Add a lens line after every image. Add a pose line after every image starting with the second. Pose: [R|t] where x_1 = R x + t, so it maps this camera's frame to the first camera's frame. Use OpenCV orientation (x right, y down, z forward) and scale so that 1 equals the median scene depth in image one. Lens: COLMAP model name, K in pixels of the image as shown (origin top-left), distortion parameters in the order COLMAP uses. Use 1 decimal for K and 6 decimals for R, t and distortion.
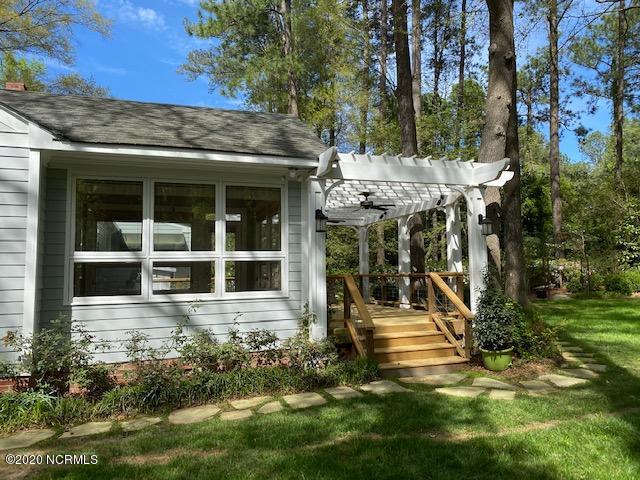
lens RADIAL K [[489.6, 0, 322.6], [0, 489.6, 236.4], [0, 0, 1]] dist [0.006456, 0.003637]
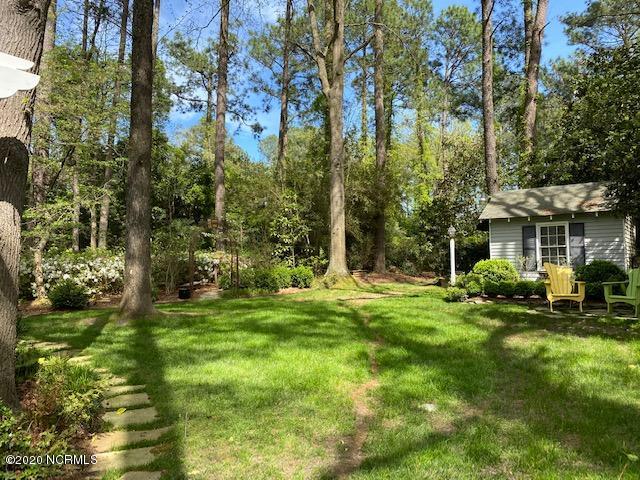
lens RADIAL K [[489.6, 0, 322.6], [0, 489.6, 236.4], [0, 0, 1]] dist [0.006456, 0.003637]
pose [[0.818163, 0.035310, 0.573901, 0.067761], [-0.046920, 0.998884, 0.005433, 0.002832], [-0.573069, -0.031372, 0.818907, 0.083112]]
